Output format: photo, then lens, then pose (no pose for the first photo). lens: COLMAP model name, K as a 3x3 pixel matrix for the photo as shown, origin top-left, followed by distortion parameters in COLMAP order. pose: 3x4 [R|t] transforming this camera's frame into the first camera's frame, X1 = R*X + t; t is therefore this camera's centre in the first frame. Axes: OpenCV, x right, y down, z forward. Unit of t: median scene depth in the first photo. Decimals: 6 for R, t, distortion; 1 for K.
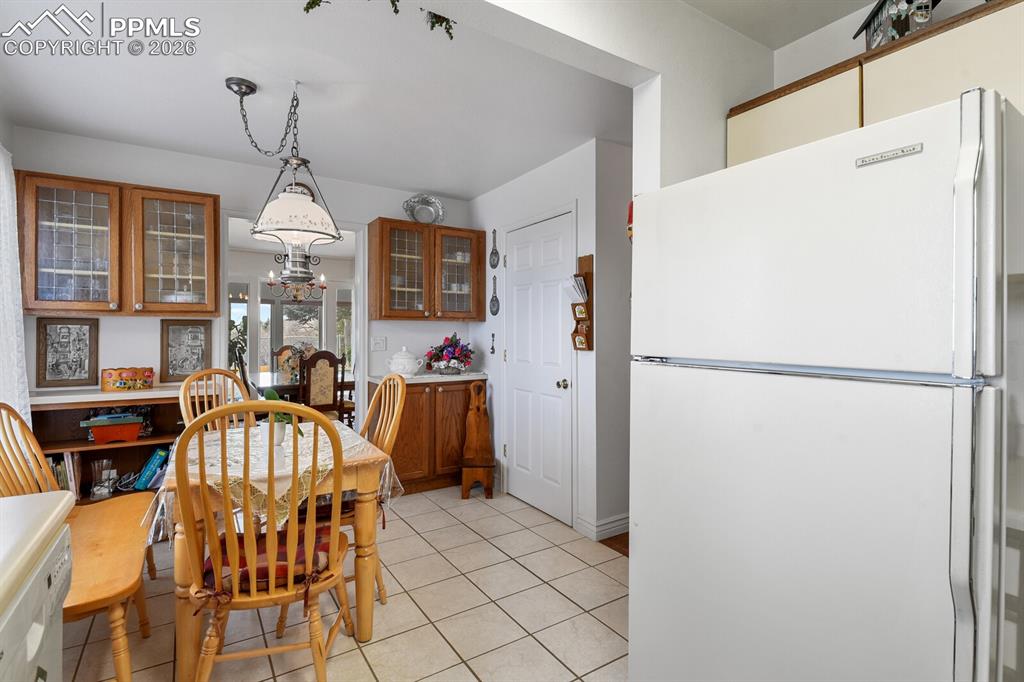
lens RADIAL K [[490.0, 0, 519.6], [0, 490.0, 332.6], [0, 0, 1]] dist [0.035046, -0.021535]
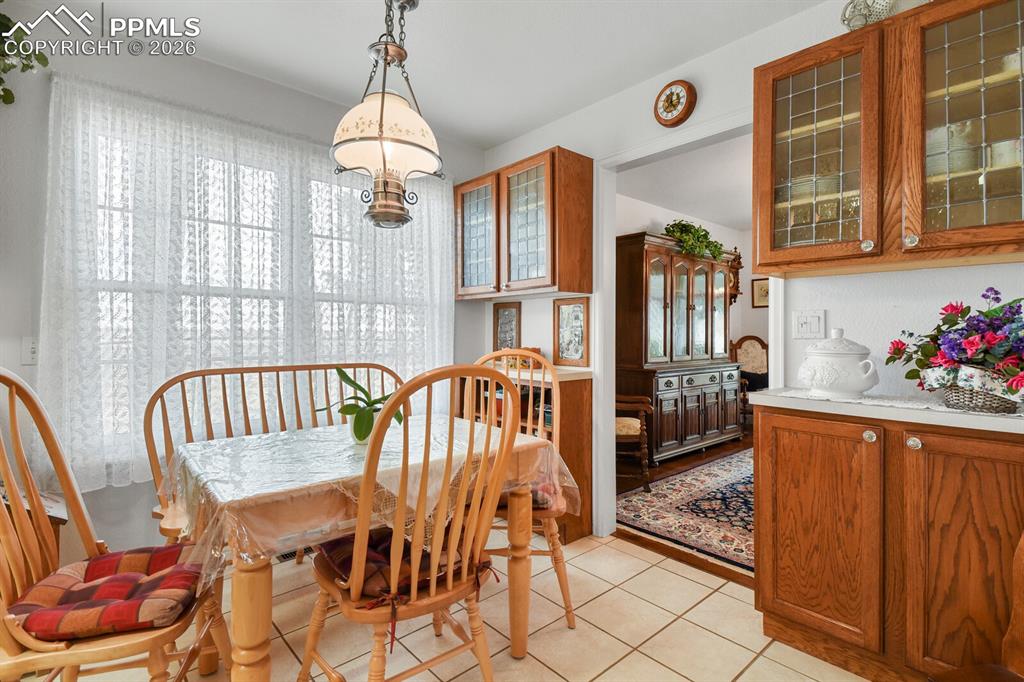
lens RADIAL K [[490.0, 0, 512.6], [0, 490.0, 332.6], [0, 0, 1]] dist [0.035046, -0.021535]
pose [[0.156890, -0.004048, -0.987608, 0.227491], [-0.004598, 0.999978, -0.004829, 0.048911], [0.987605, 0.005299, 0.156867, 0.886363]]
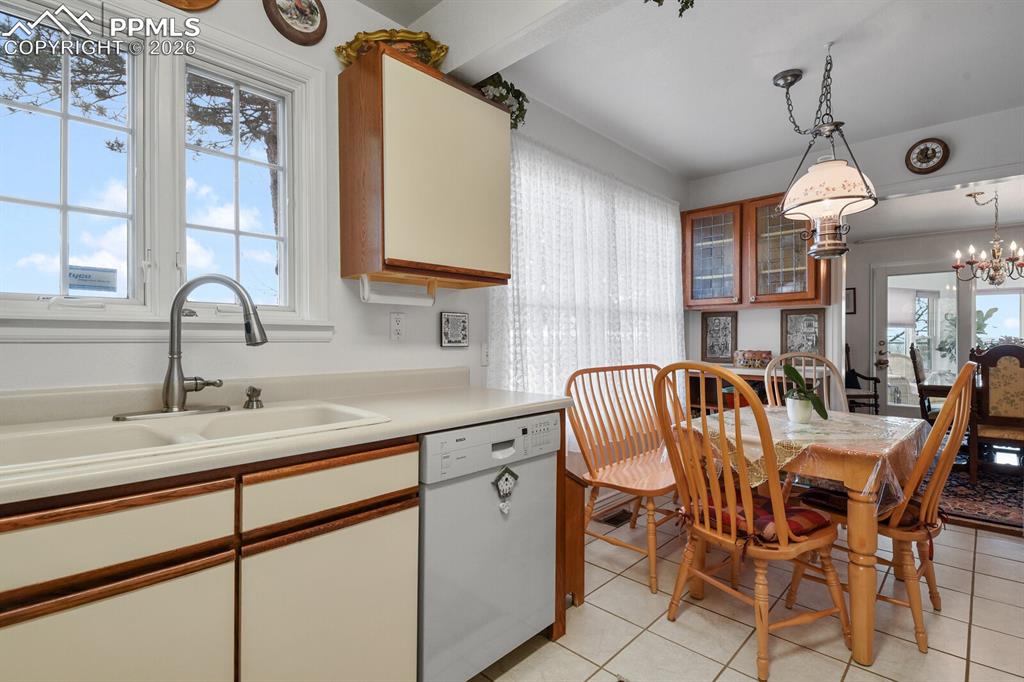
lens RADIAL K [[490.0, 0, 519.1], [0, 490.0, 339.9], [0, 0, 1]] dist [0.035046, -0.021535]
pose [[0.235330, 0.000514, -0.971915, 0.274769], [0.001880, 0.999998, 0.000984, 0.046483], [0.971914, -0.002058, 0.235328, 0.167908]]
